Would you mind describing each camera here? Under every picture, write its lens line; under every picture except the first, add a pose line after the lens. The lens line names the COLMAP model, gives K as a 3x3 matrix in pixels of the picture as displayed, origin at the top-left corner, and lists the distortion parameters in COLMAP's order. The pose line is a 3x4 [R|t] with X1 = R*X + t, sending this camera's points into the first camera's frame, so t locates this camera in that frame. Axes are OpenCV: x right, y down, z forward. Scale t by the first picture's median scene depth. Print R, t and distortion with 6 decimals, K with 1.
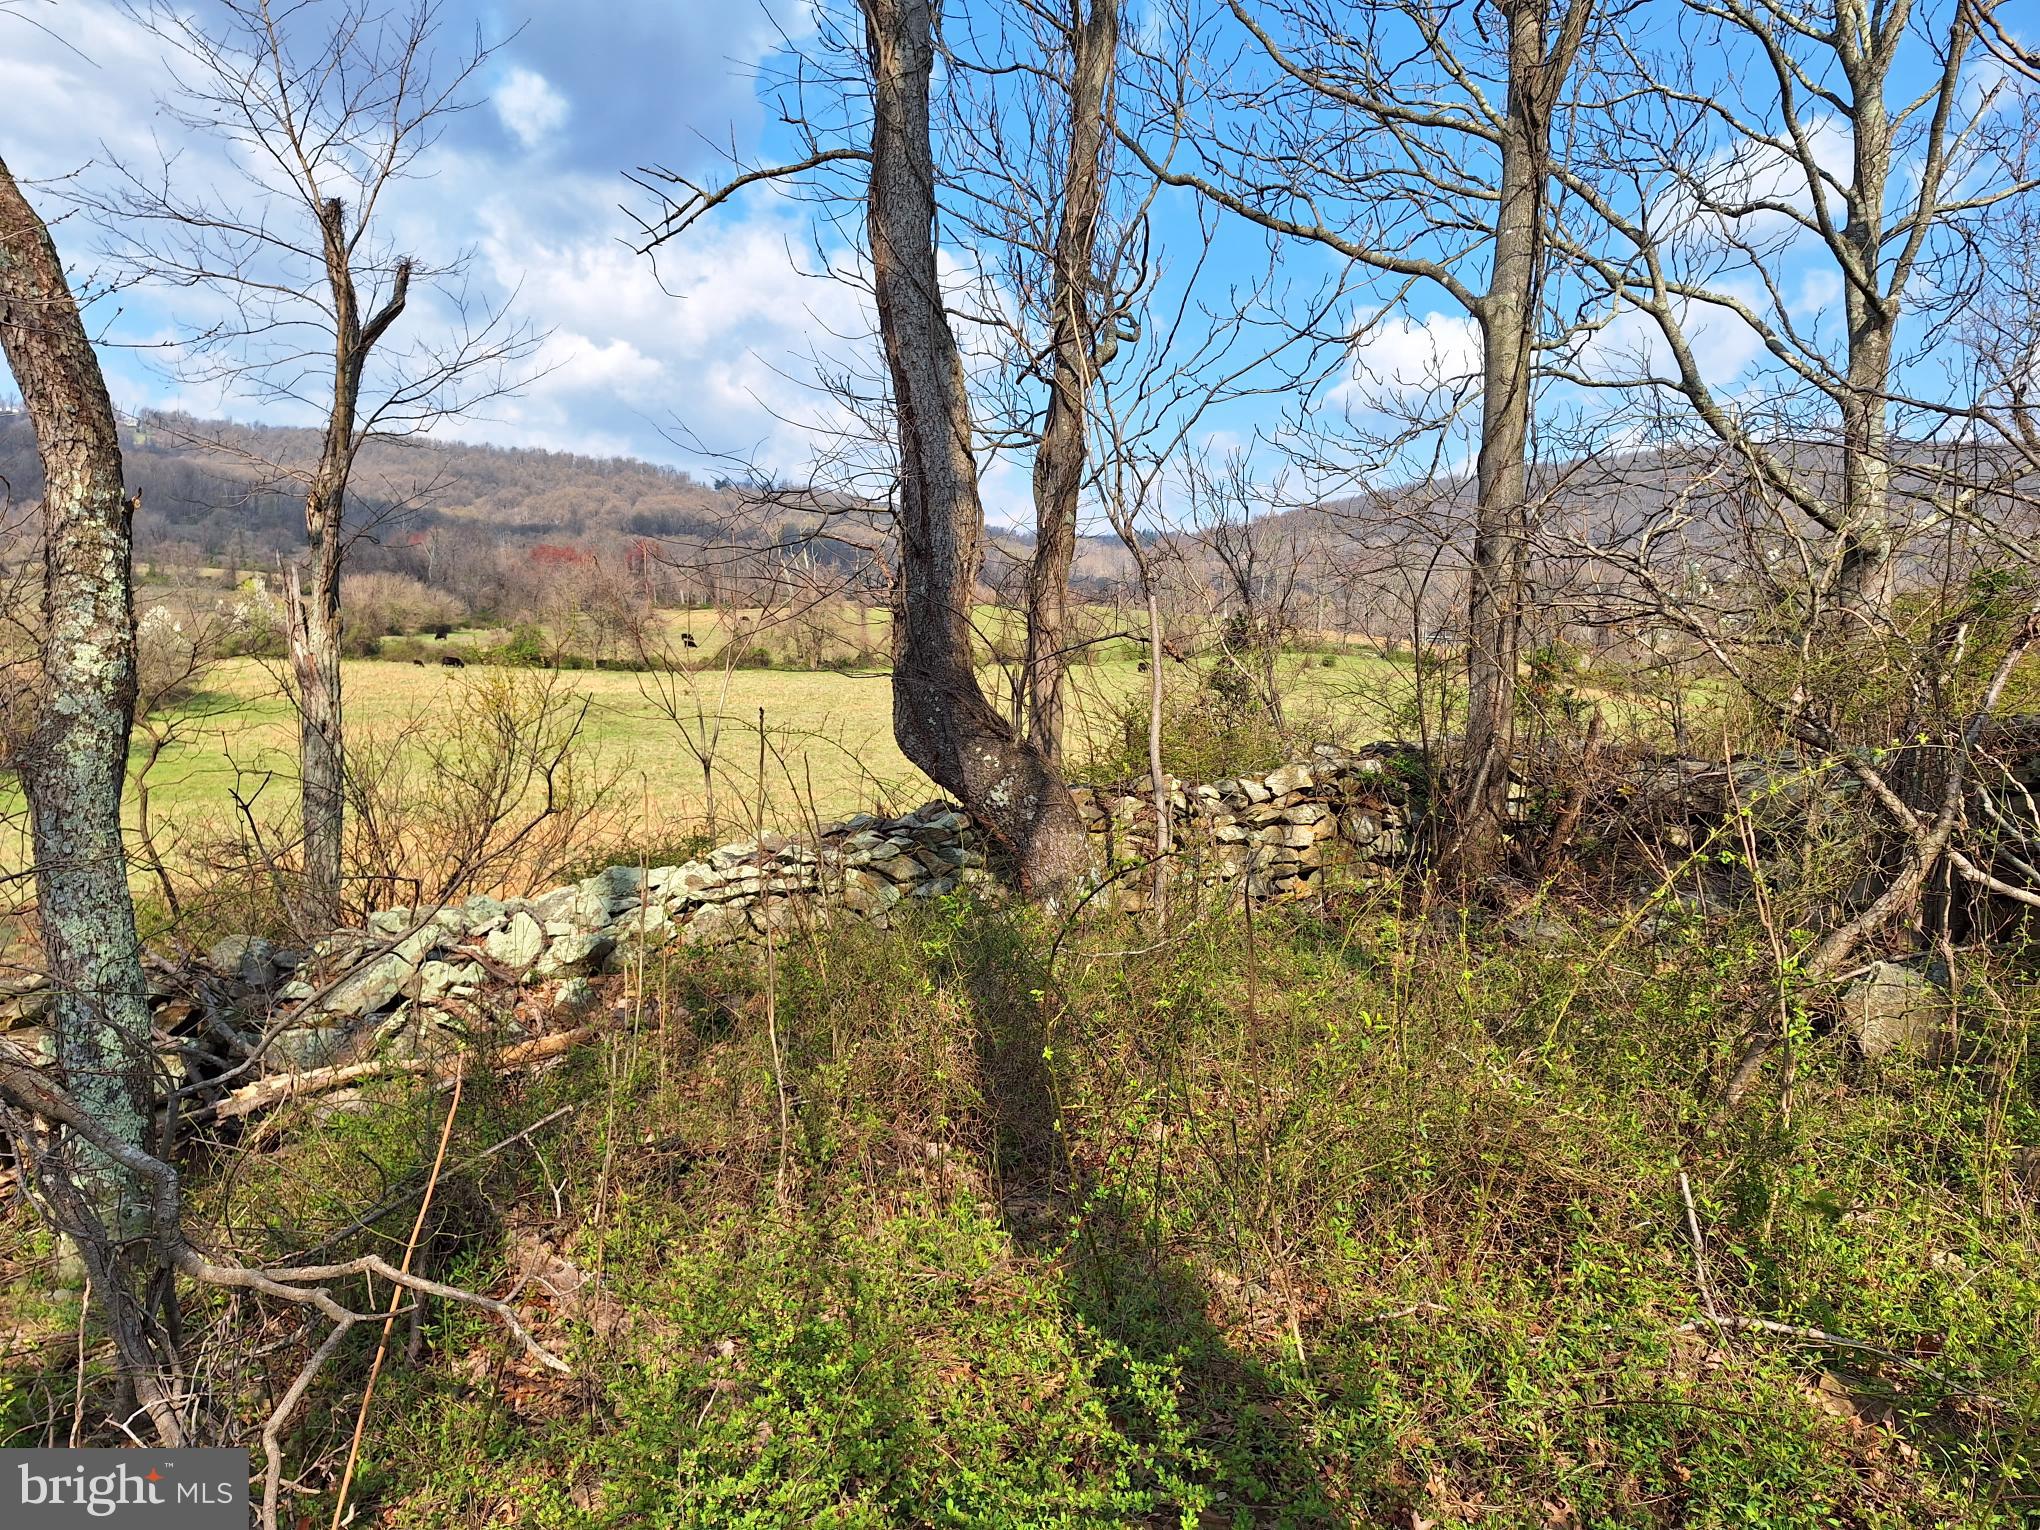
lens RADIAL K [[1435.0, 0, 1020.0], [0, 1435.0, 765.0], [0, 0, 1]] dist [0.051438, -0.000905]
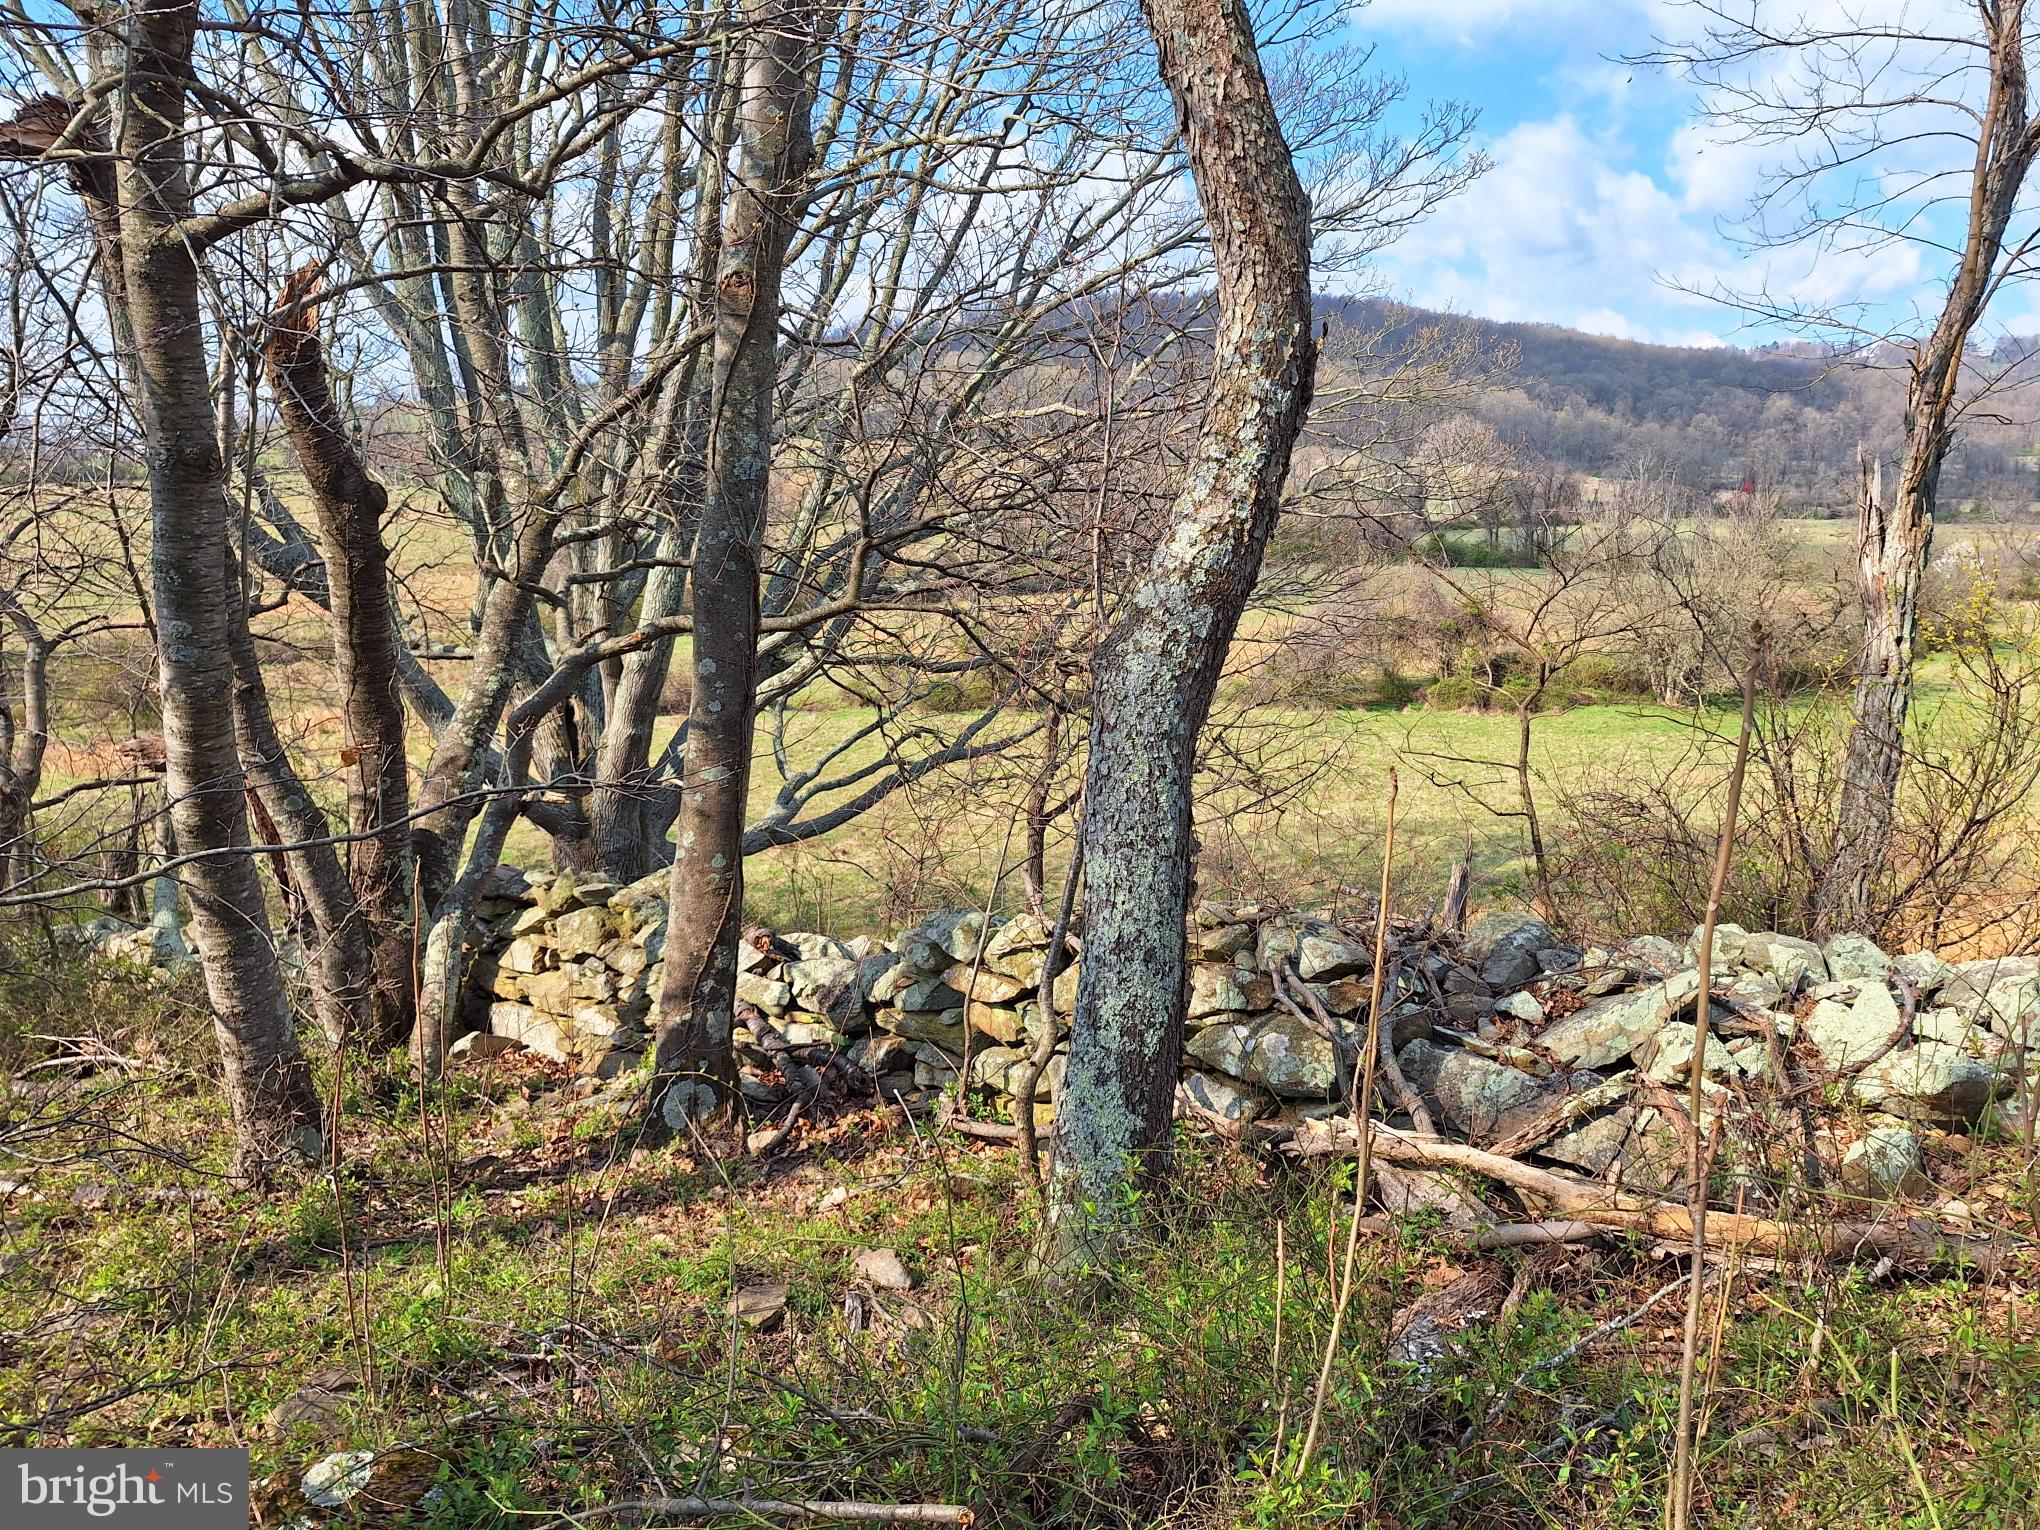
lens RADIAL K [[1435.0, 0, 1020.0], [0, 1435.0, 765.0], [0, 0, 1]] dist [0.051438, -0.000905]
pose [[0.431586, 0.138382, -0.891394, 0.045049], [-0.102105, 0.989307, 0.104147, -0.023249], [0.896275, 0.046068, 0.441100, 0.570058]]
